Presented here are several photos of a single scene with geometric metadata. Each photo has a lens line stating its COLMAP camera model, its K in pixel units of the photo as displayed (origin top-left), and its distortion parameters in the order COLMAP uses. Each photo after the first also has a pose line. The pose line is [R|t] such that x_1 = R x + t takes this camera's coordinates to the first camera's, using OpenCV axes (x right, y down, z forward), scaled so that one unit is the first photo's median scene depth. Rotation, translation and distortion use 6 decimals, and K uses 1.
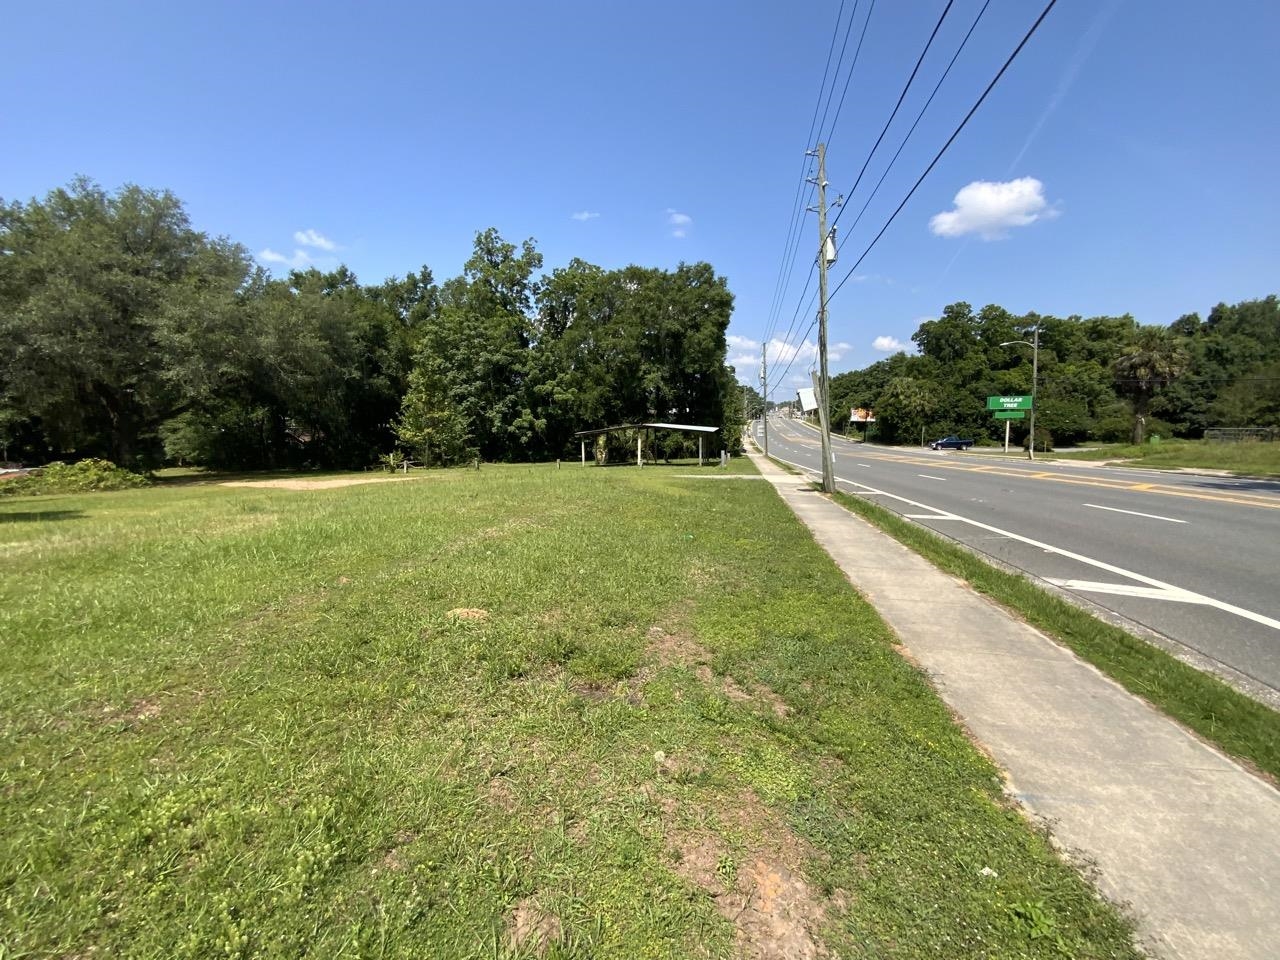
lens RADIAL K [[516.1, 0, 638.2], [0, 516.1, 486.9], [0, 0, 1]] dist [-0.001862, -0.008812]
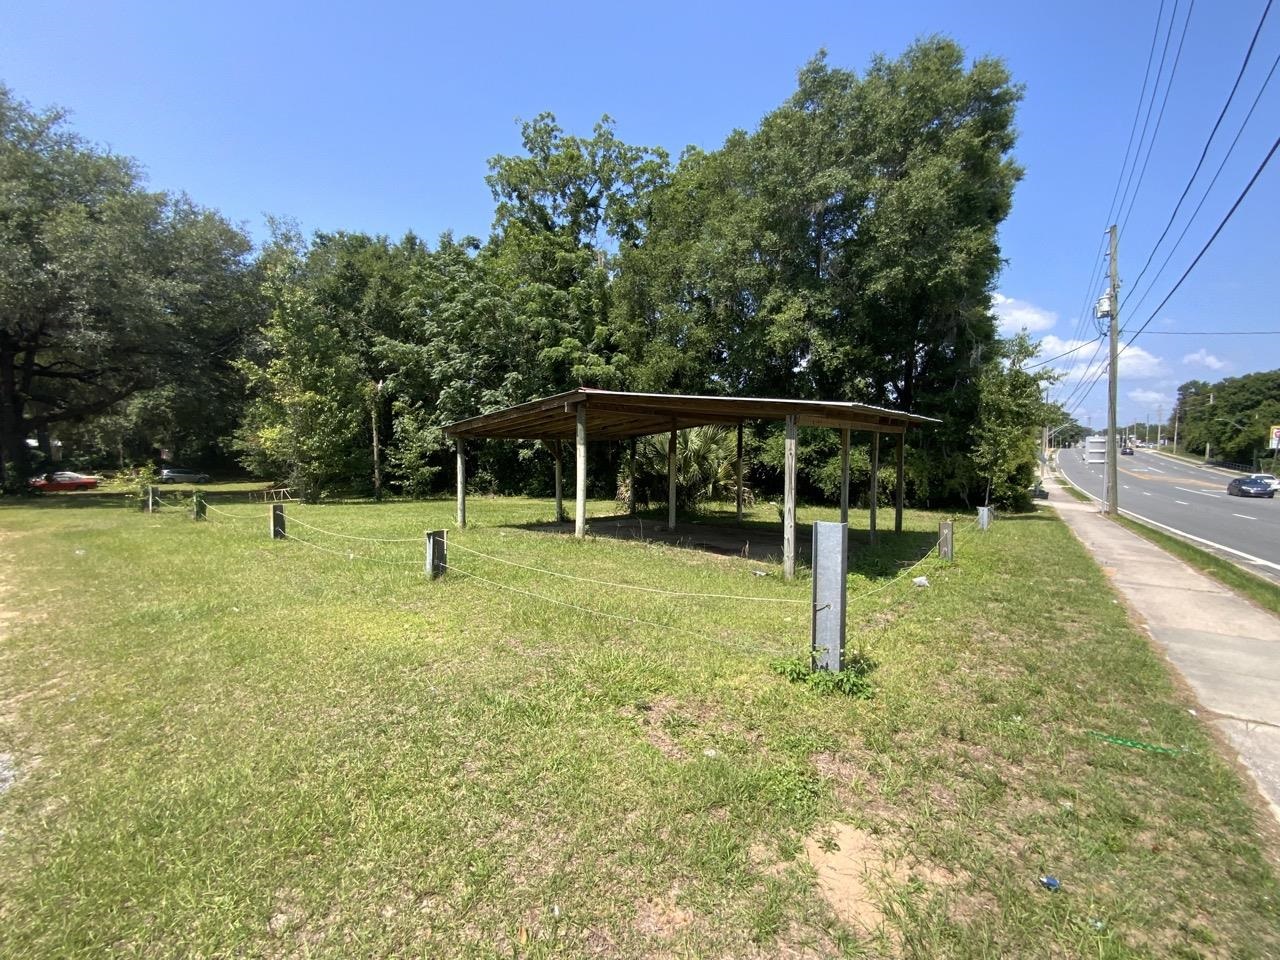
lens RADIAL K [[516.1, 0, 637.6], [0, 516.1, 481.9], [0, 0, 1]] dist [-0.001862, -0.008812]
pose [[0.892464, 0.041424, -0.449213, 0.109026], [-0.069890, 0.996448, -0.046965, -0.043473], [0.445672, 0.073310, 0.892189, 0.531177]]
